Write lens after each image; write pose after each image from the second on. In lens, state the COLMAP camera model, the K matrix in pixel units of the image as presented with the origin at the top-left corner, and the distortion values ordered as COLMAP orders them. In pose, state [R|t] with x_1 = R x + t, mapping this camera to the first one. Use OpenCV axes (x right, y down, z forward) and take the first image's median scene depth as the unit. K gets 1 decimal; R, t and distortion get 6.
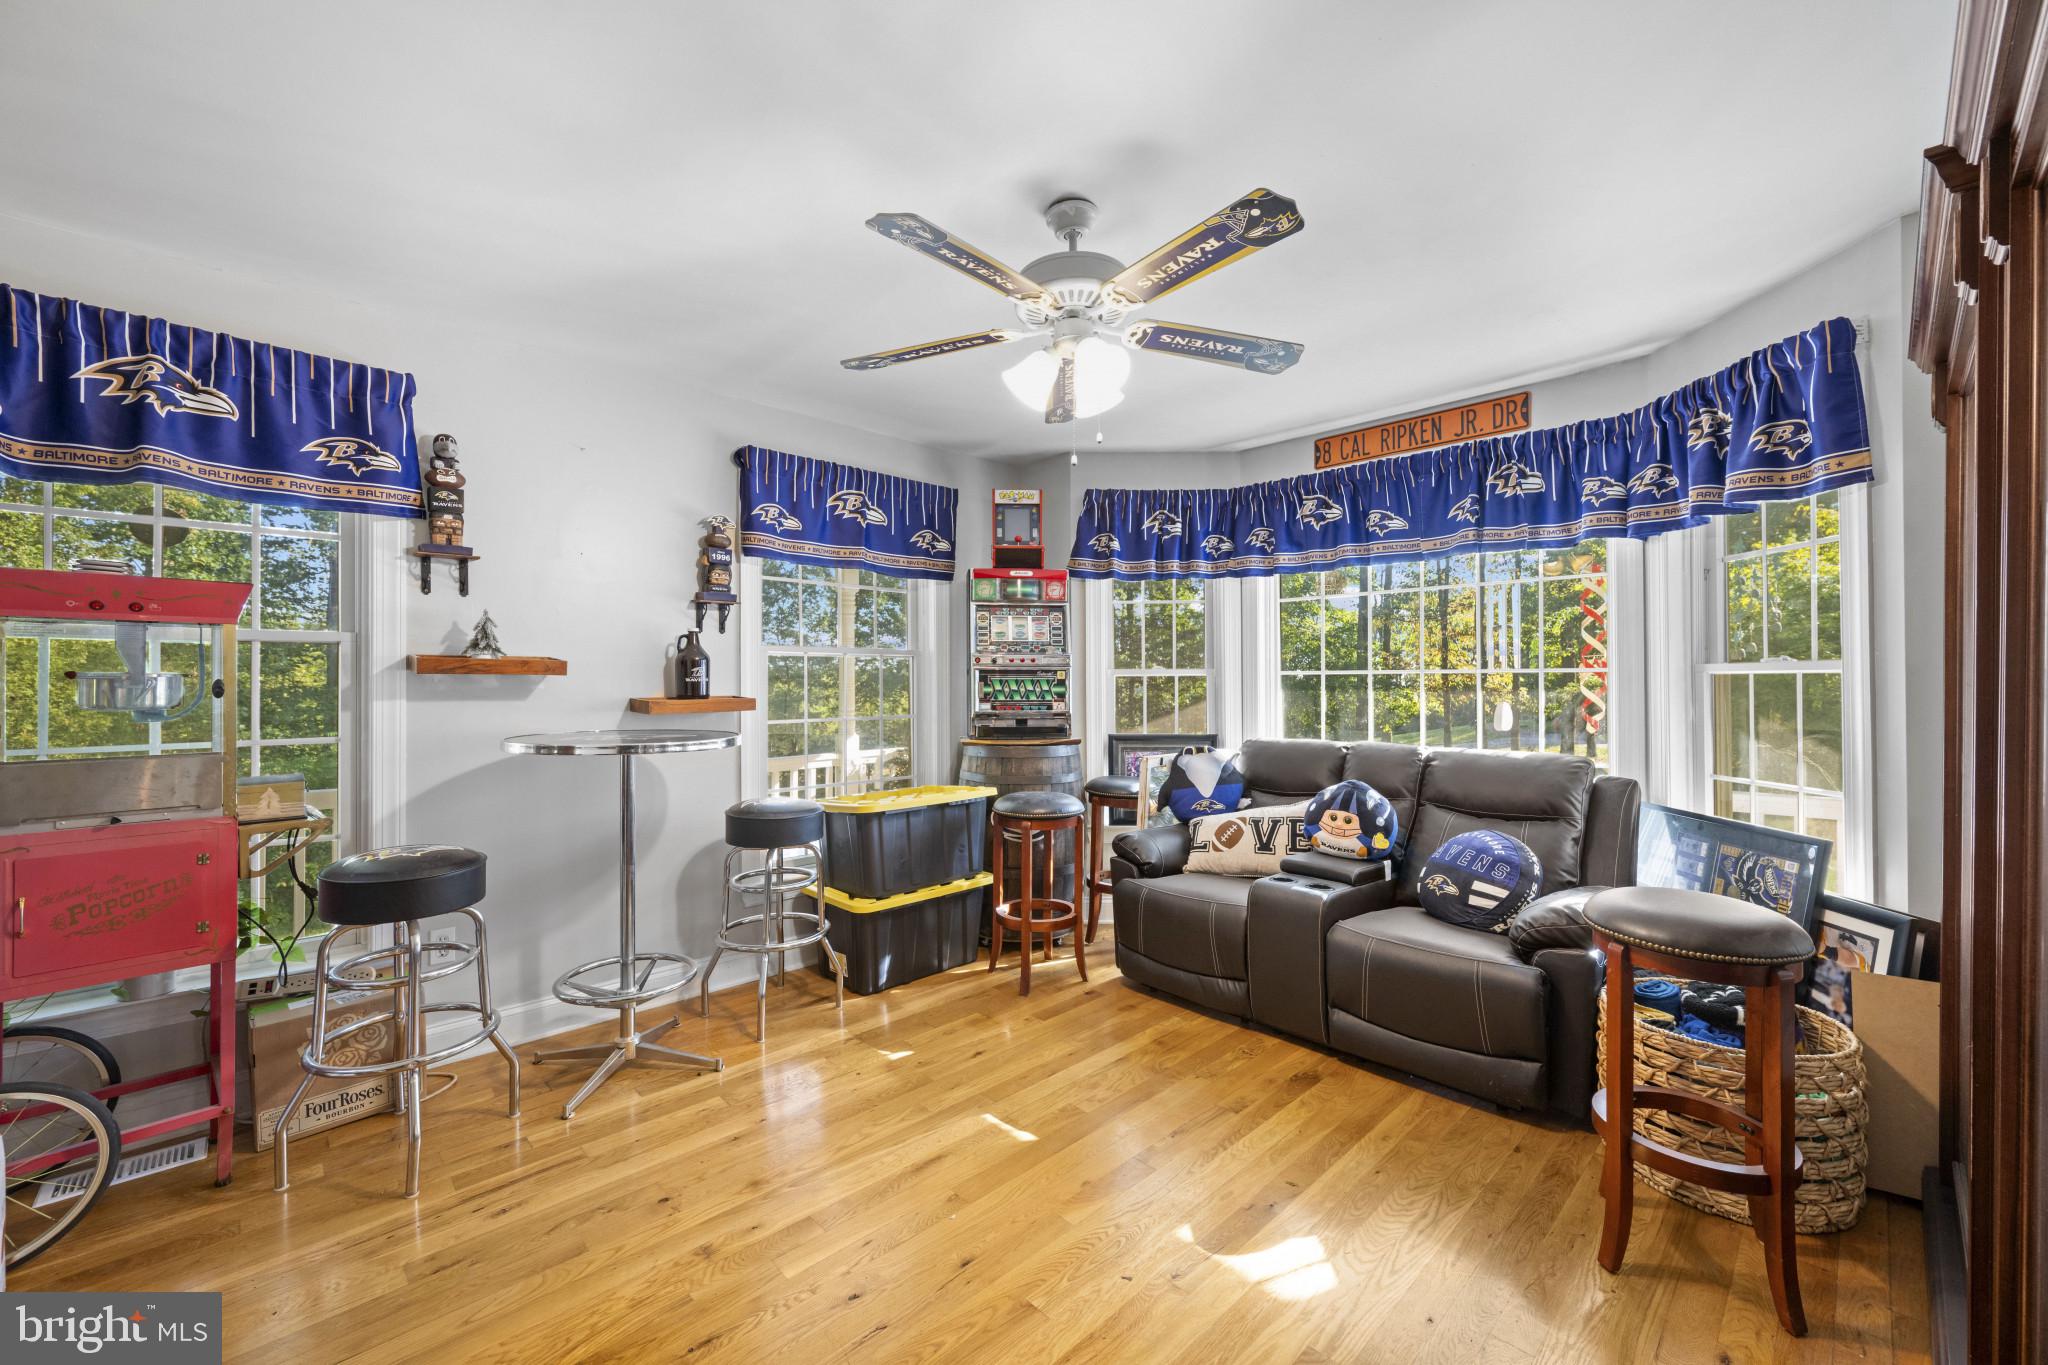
lens RADIAL K [[802.8, 0, 1026.7], [0, 802.8, 682.6], [0, 0, 1]] dist [-0.002523, -0.000385]
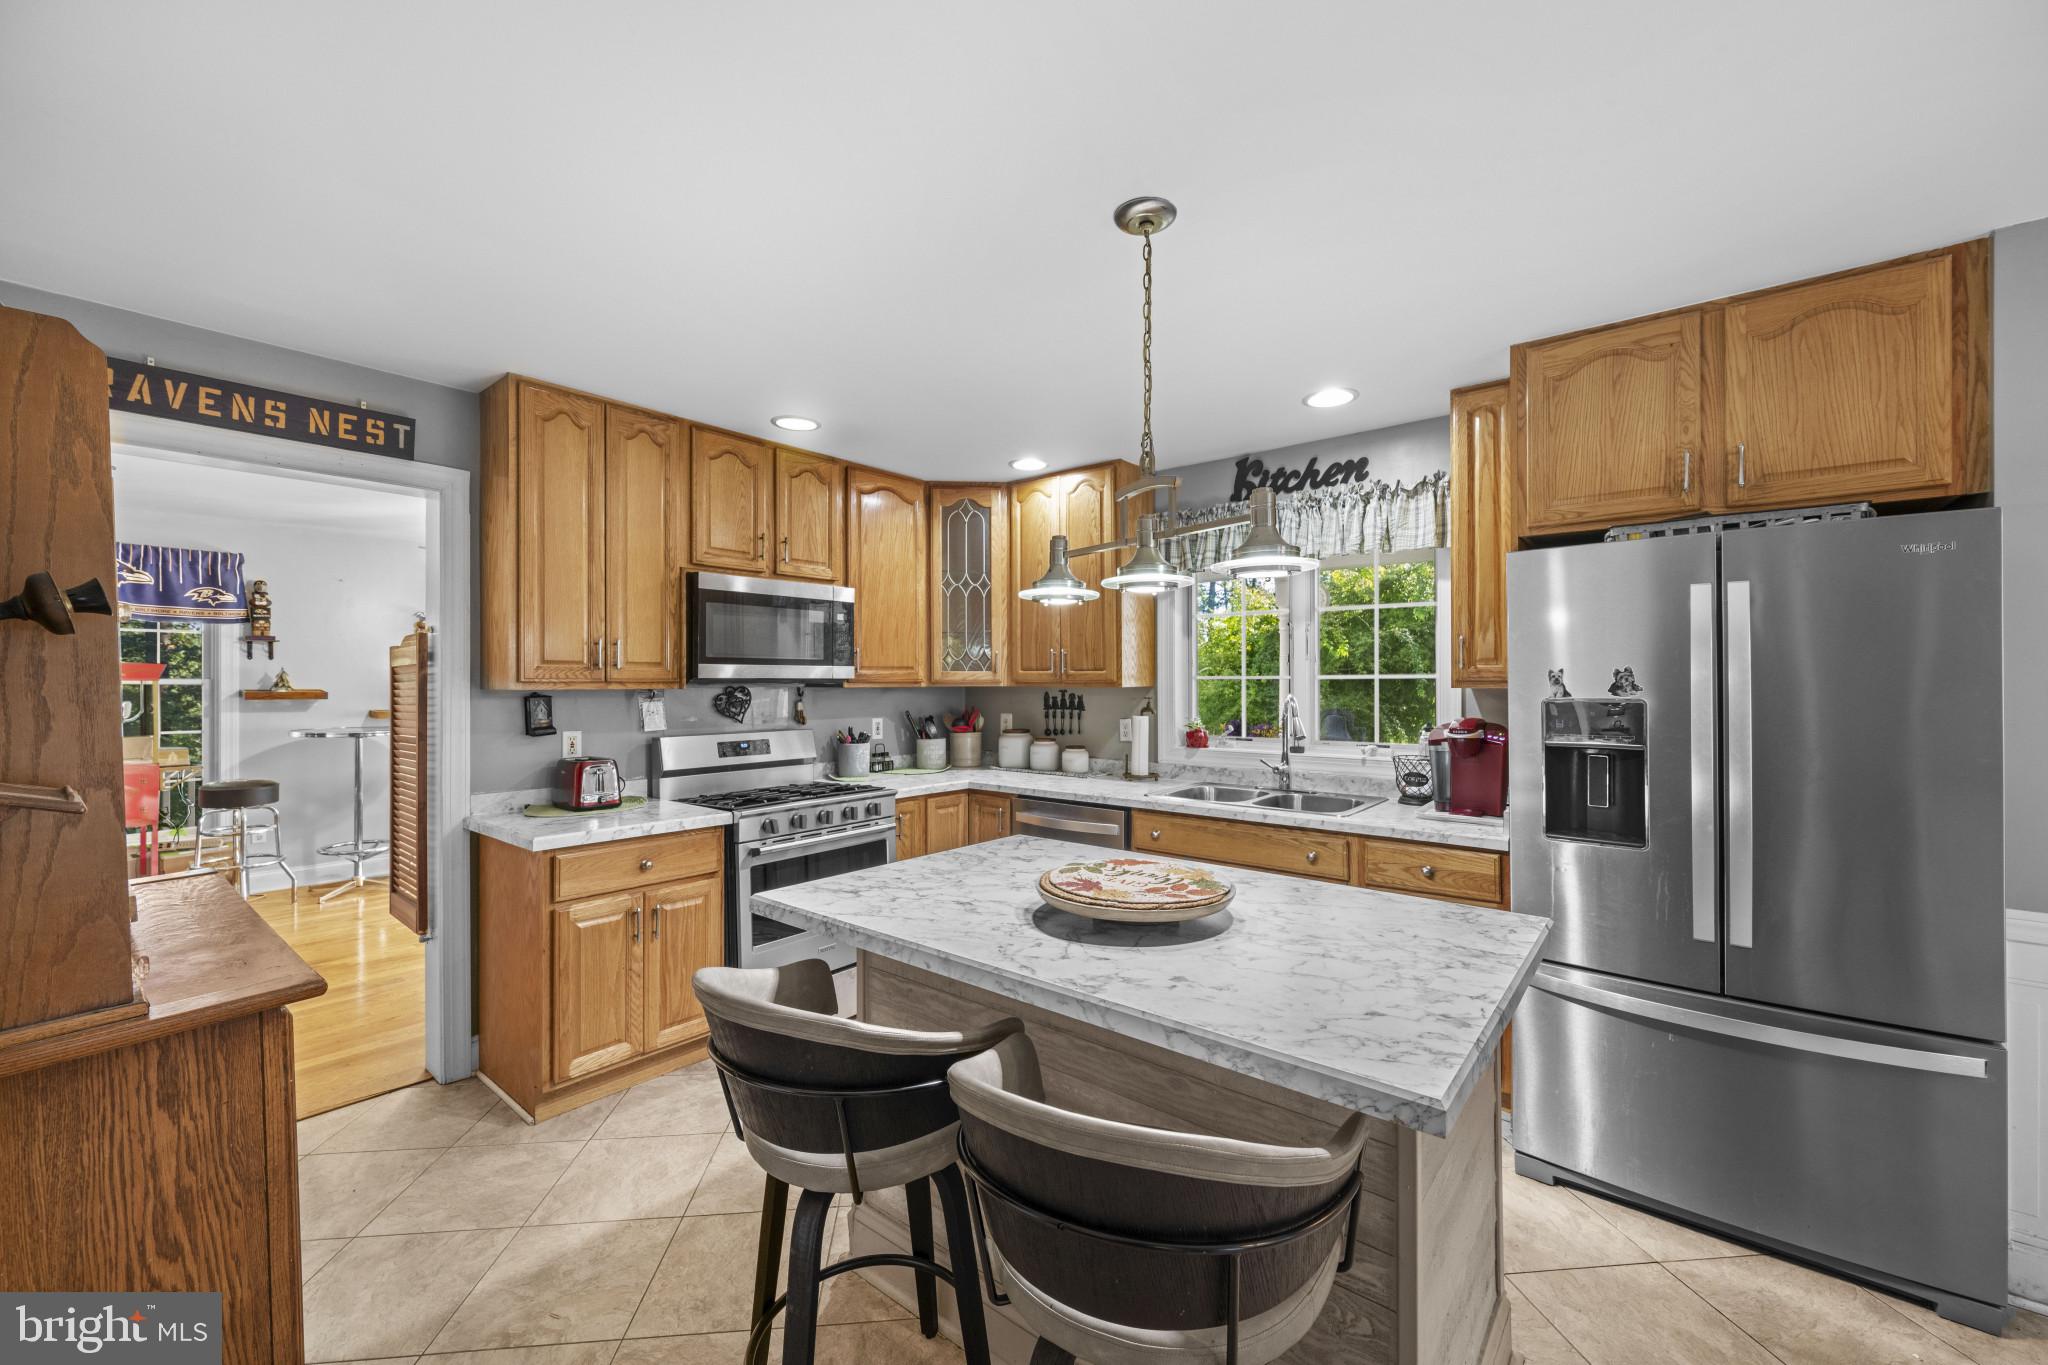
lens RADIAL K [[802.8, 0, 1020.8], [0, 802.8, 679.5], [0, 0, 1]] dist [-0.002523, -0.000385]
pose [[0.994064, -0.002457, 0.108773, 0.975642], [0.002942, 0.999986, -0.004300, -0.046721], [-0.108761, 0.004595, 0.994057, -1.233874]]
